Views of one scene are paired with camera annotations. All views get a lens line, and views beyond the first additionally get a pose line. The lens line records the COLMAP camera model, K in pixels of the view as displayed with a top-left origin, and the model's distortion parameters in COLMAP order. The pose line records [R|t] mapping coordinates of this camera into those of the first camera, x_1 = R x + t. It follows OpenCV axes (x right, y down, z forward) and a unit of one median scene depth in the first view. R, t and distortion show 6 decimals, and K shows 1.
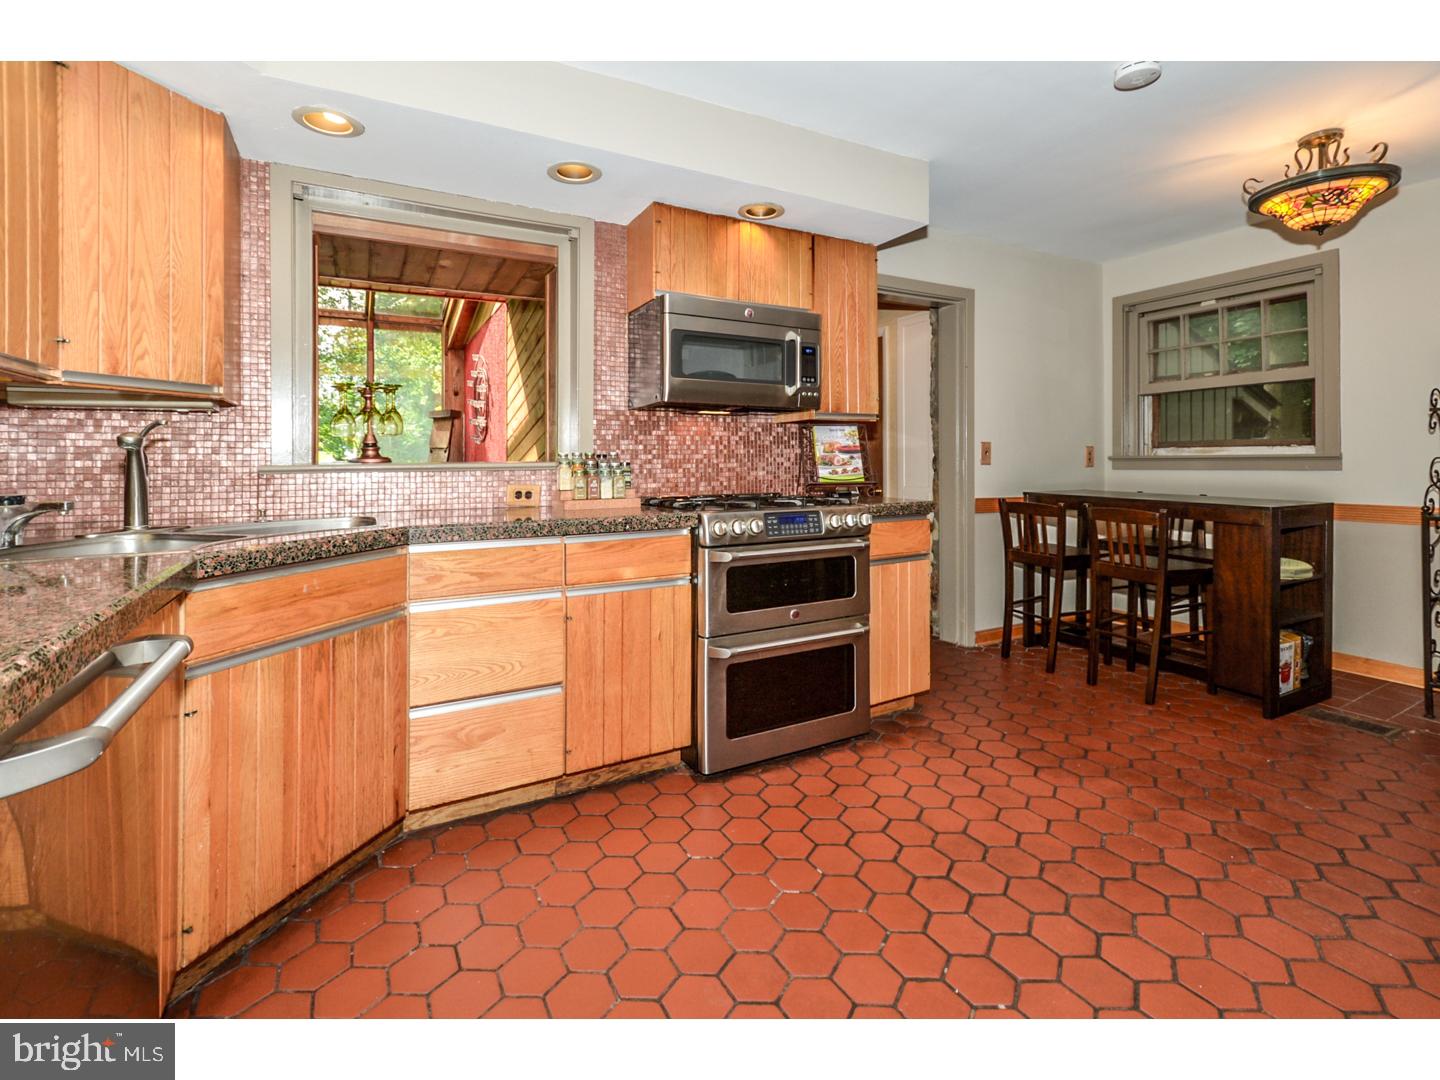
lens RADIAL K [[658.5, 0, 720.0], [0, 658.5, 540.0], [0, 0, 1]] dist [0.010316, -0.001755]
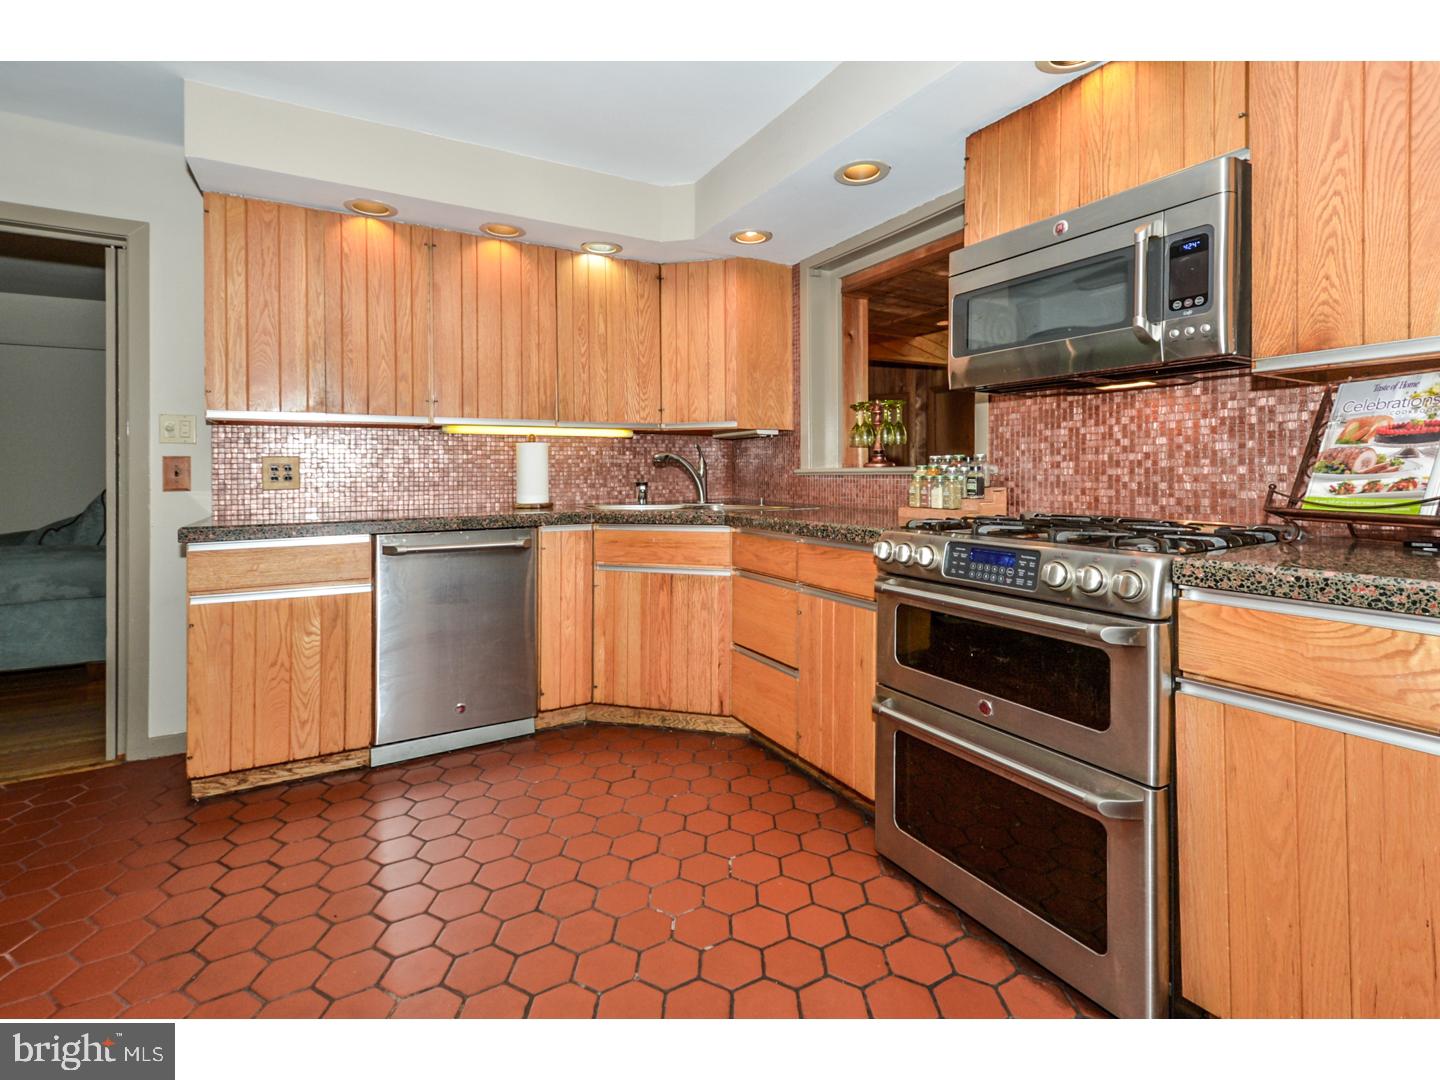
lens RADIAL K [[679.8, 0, 727.0], [0, 679.8, 547.2], [0, 0, 1]] dist [0.010805, -0.001215]
pose [[0.023578, 0.117693, -0.992770, 0.644888], [-0.113347, 0.986958, 0.114312, -0.074661], [0.993276, 0.109832, 0.036610, 0.624316]]
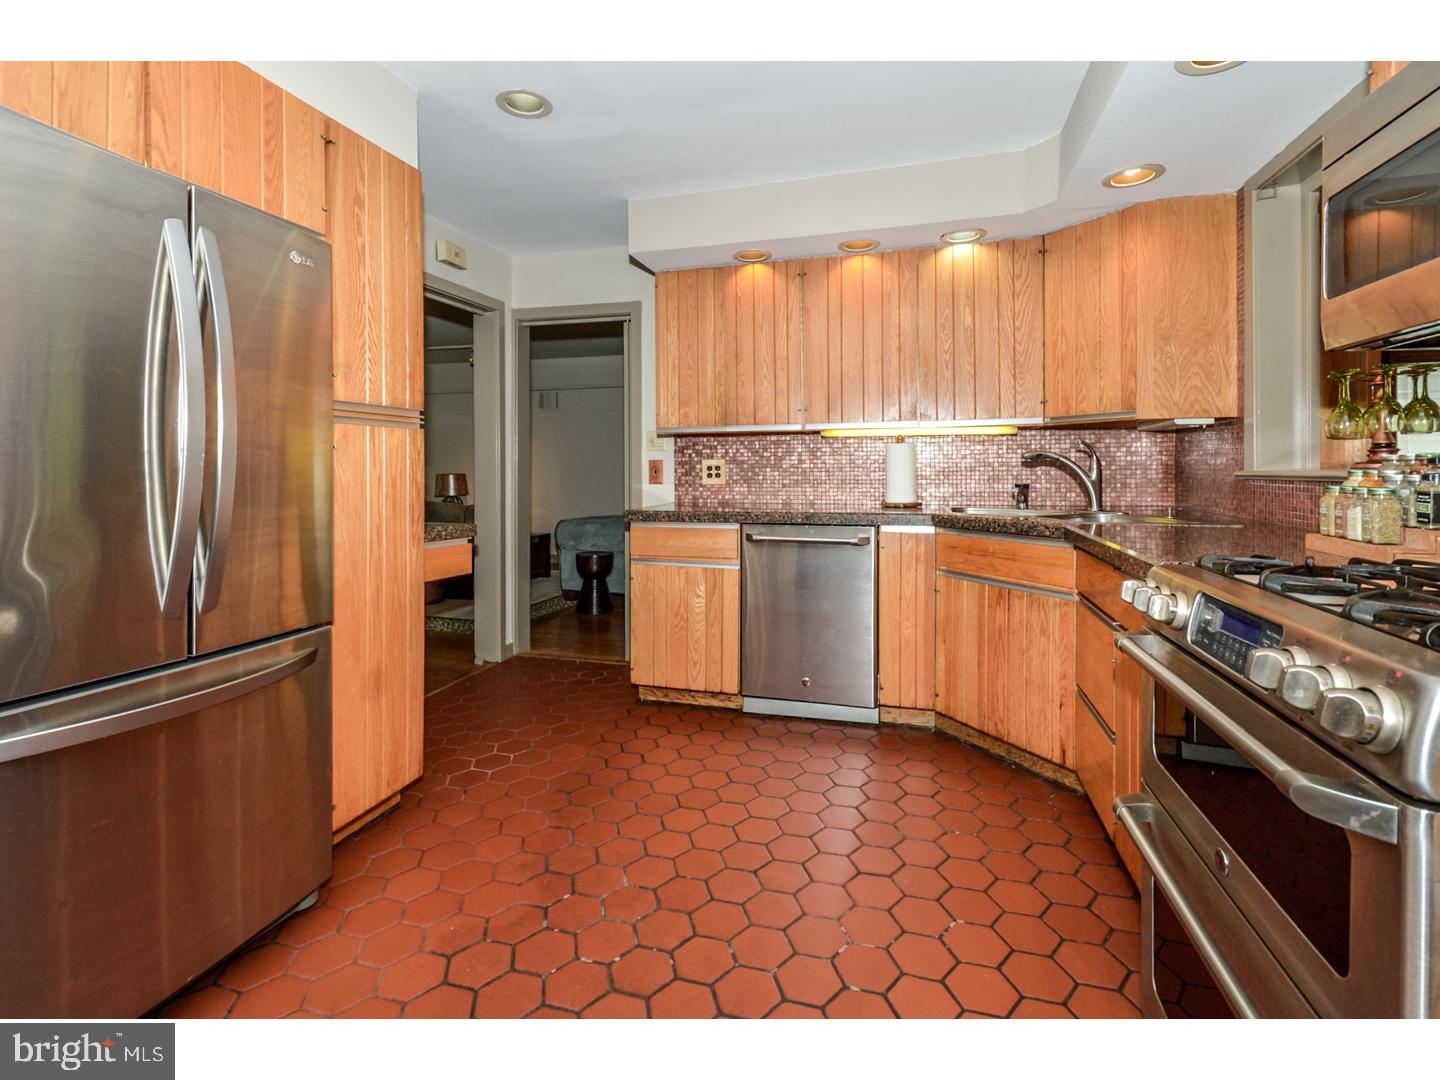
lens RADIAL K [[658.5, 0, 720.0], [0, 658.5, 540.0], [0, 0, 1]] dist [0.010316, -0.001755]
pose [[-0.704465, 0.088102, -0.704249, 0.515809], [-0.075700, 0.977278, 0.197982, -0.117136], [0.705690, 0.192784, -0.681789, 0.896138]]
